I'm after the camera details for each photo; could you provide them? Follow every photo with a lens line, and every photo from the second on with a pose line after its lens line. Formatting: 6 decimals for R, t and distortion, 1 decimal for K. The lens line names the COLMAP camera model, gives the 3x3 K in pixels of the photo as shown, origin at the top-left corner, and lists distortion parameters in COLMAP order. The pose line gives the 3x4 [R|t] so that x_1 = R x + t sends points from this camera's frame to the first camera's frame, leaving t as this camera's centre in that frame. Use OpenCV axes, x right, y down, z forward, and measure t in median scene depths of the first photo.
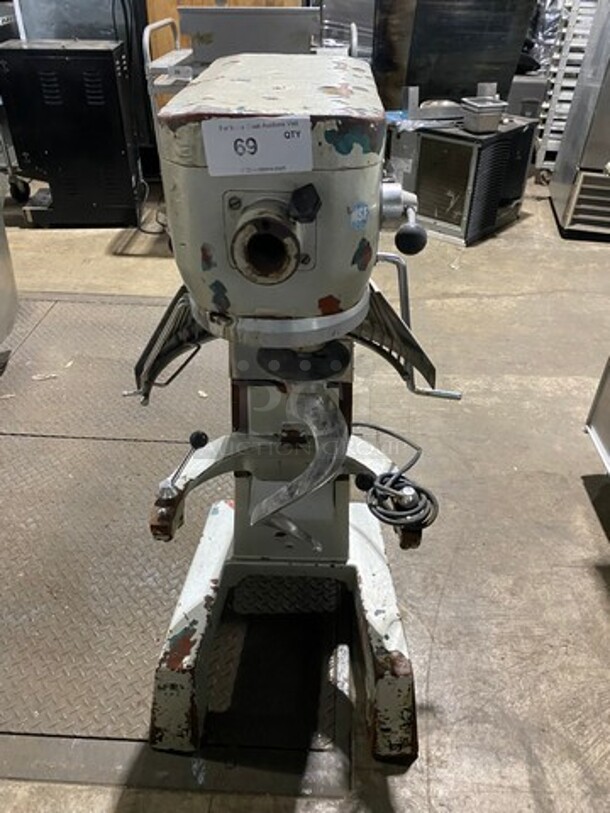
lens RADIAL K [[620.6, 0, 312.0], [0, 620.6, 403.8], [0, 0, 1]] dist [0.007884, -0.002073]
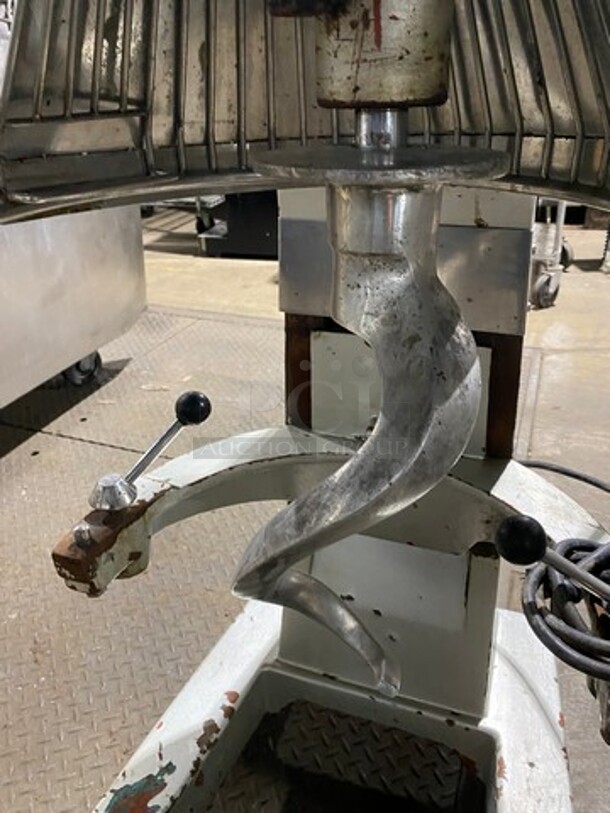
lens RADIAL K [[620.6, 0, 312.0], [0, 620.6, 403.8], [0, 0, 1]] dist [0.007884, -0.002073]
pose [[0.946989, 0.110222, -0.301767, 0.056022], [-0.153334, 0.980482, -0.123061, 0.088322], [0.282313, 0.162808, 0.945406, 0.470111]]
